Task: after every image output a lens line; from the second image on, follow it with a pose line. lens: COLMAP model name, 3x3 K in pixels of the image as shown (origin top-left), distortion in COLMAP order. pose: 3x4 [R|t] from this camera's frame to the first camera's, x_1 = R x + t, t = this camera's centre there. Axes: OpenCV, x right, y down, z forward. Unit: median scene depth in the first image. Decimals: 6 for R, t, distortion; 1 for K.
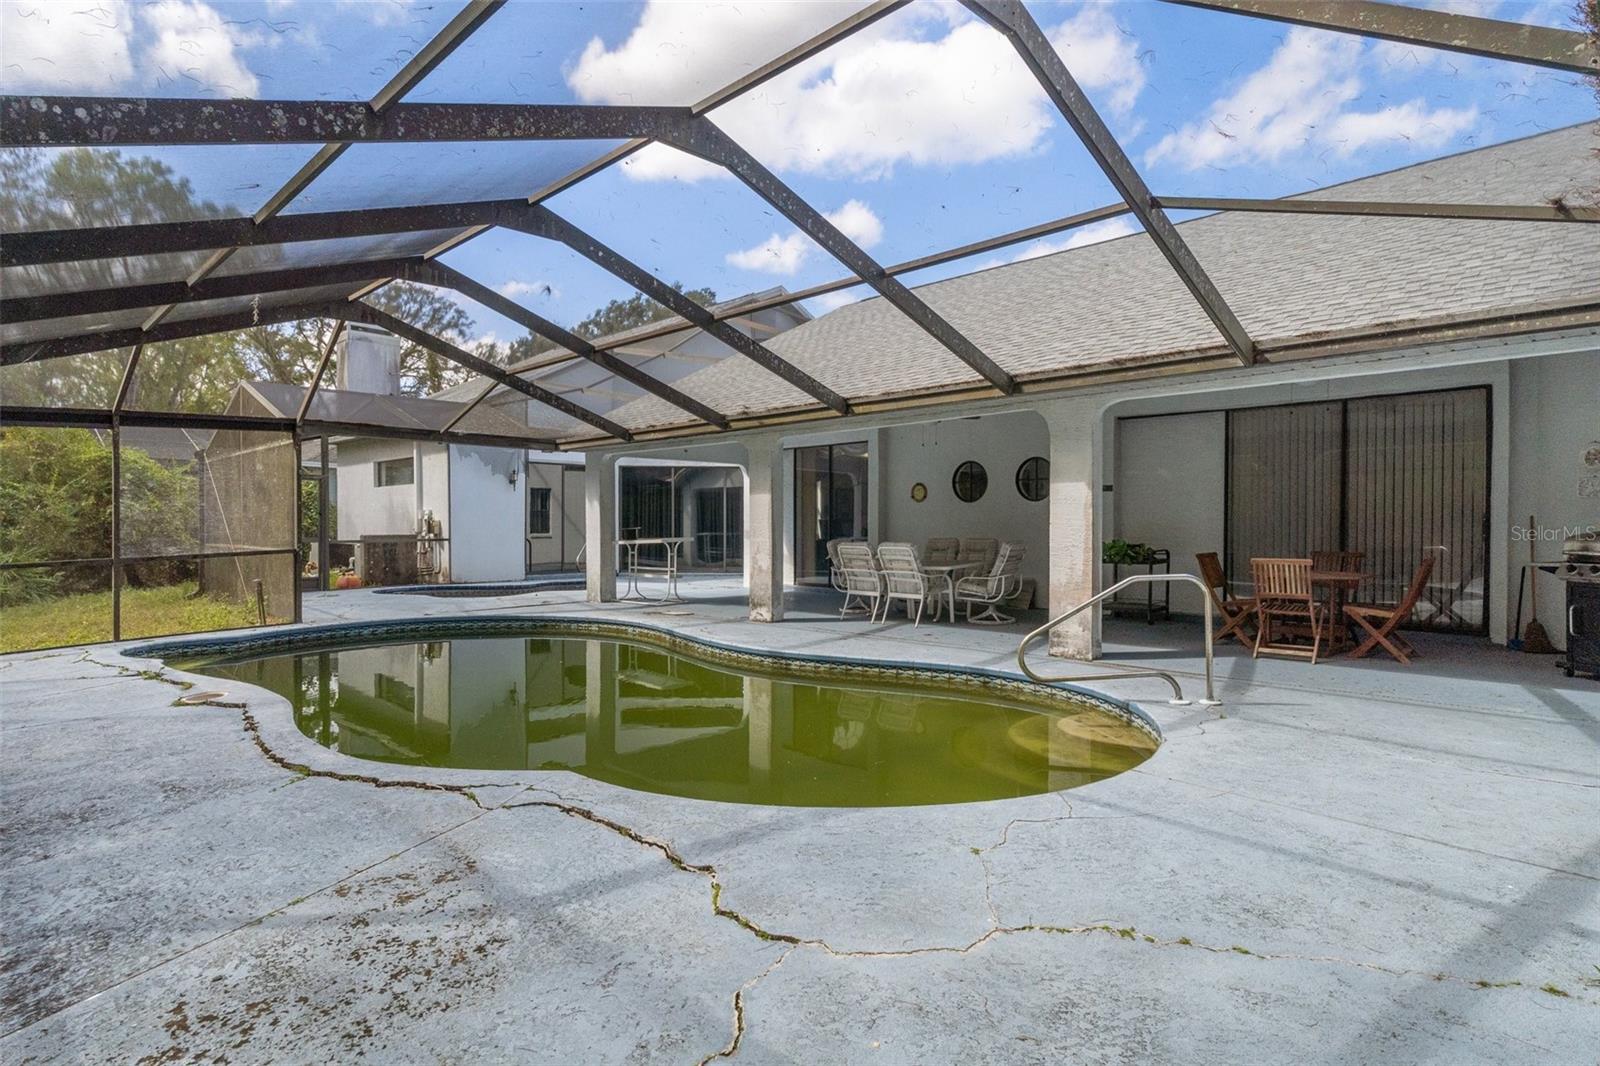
lens RADIAL K [[870.4, 0, 811.0], [0, 870.4, 523.3], [0, 0, 1]] dist [0.003982, 0.000937]
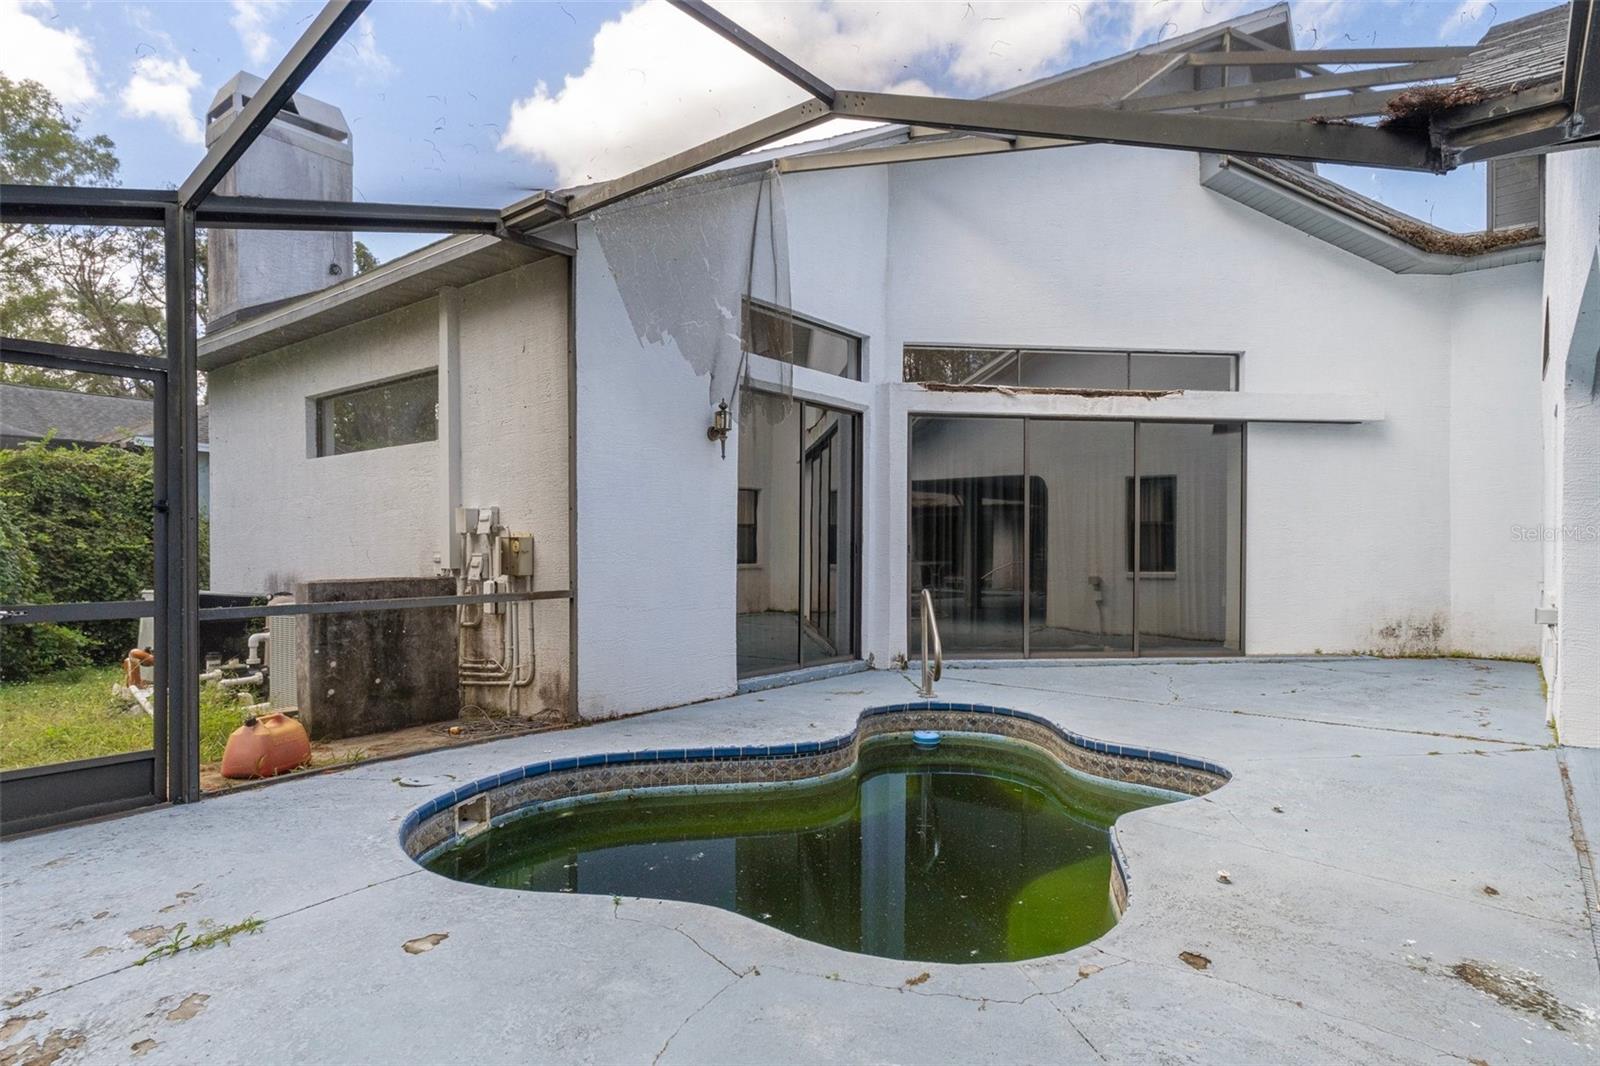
lens RADIAL K [[870.4, 0, 811.0], [0, 870.4, 523.3], [0, 0, 1]] dist [0.003982, 0.000937]
pose [[0.992468, 0.003613, 0.122453, -0.356026], [-0.001218, 0.999807, -0.019629, -0.001640], [-0.122500, 0.019332, 0.992280, 0.633107]]
